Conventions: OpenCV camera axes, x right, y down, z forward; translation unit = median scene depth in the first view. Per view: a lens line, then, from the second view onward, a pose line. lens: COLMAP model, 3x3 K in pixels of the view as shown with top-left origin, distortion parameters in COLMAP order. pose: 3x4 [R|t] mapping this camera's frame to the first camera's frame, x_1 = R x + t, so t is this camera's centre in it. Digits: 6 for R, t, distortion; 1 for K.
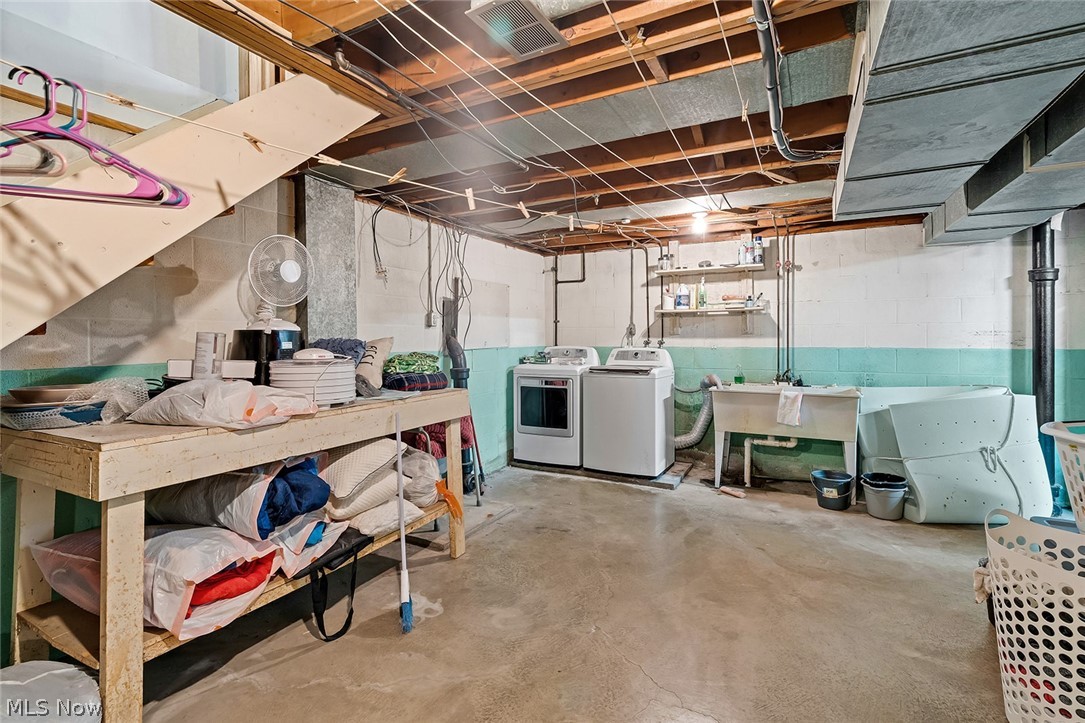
lens RADIAL K [[494.4, 0, 539.7], [0, 494.4, 349.9], [0, 0, 1]] dist [-0.001278, -0.000033]
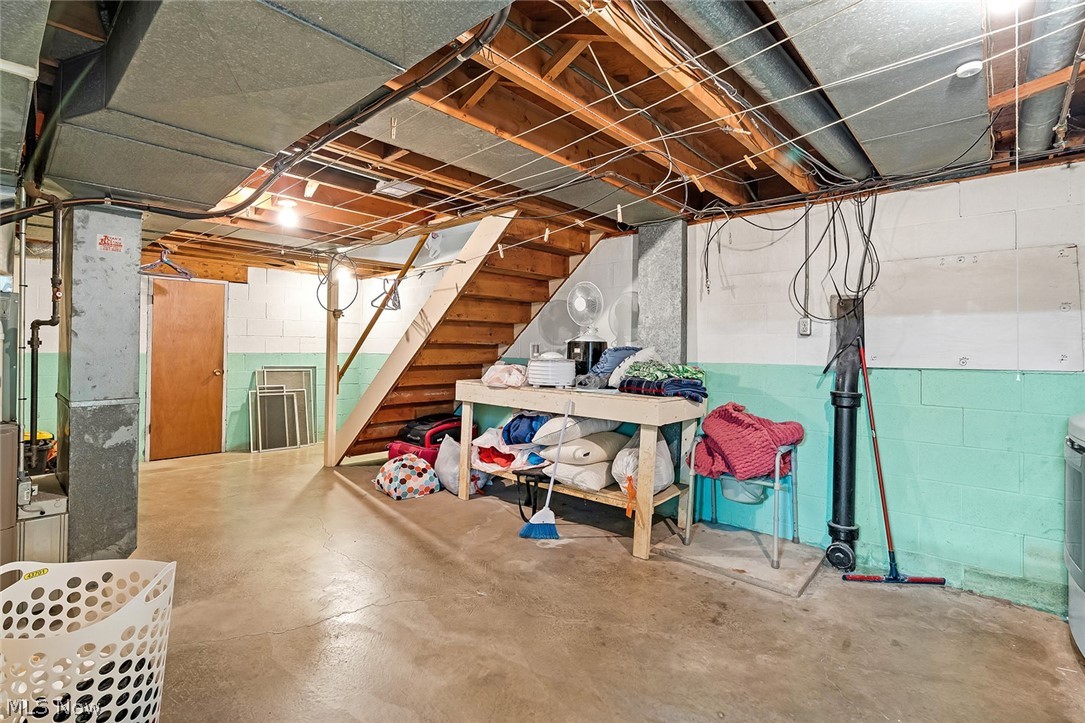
lens RADIAL K [[508.8, 0, 538.6], [0, 508.8, 345.0], [0, 0, 1]] dist [-0.001534, -0.000085]
pose [[-0.232292, -0.002788, -0.972642, 1.126921], [-0.037040, 0.999296, 0.005982, -0.032302], [0.971940, 0.037416, -0.232232, 1.252401]]
